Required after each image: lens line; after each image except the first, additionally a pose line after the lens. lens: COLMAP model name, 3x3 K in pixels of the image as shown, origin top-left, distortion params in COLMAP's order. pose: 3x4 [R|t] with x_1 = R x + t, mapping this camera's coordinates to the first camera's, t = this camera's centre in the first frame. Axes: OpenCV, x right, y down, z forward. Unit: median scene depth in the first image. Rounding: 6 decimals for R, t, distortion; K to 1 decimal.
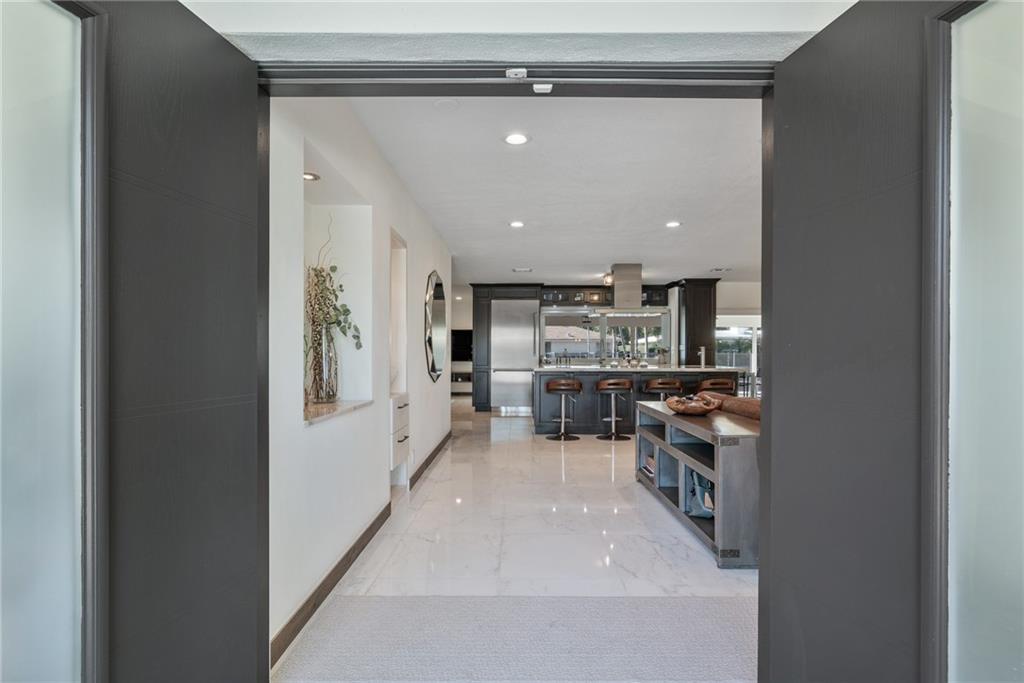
lens RADIAL K [[504.5, 0, 513.3], [0, 504.5, 355.3], [0, 0, 1]] dist [-0.002197, -0.000113]
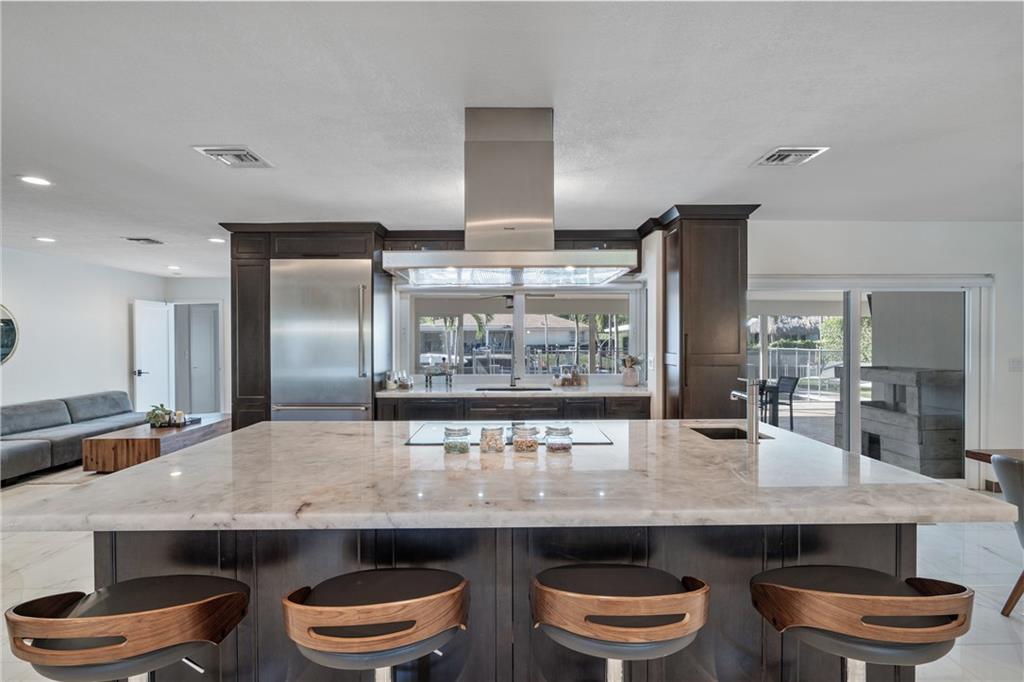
lens RADIAL K [[466.8, 0, 513.9], [0, 466.8, 341.7], [0, 0, 1]] dist [-0.003263, 0.003173]
pose [[0.999556, -0.004135, 0.029521, 0.308336], [0.004120, 0.999991, 0.000579, -0.057509], [-0.029523, -0.000457, 0.999564, 1.001573]]
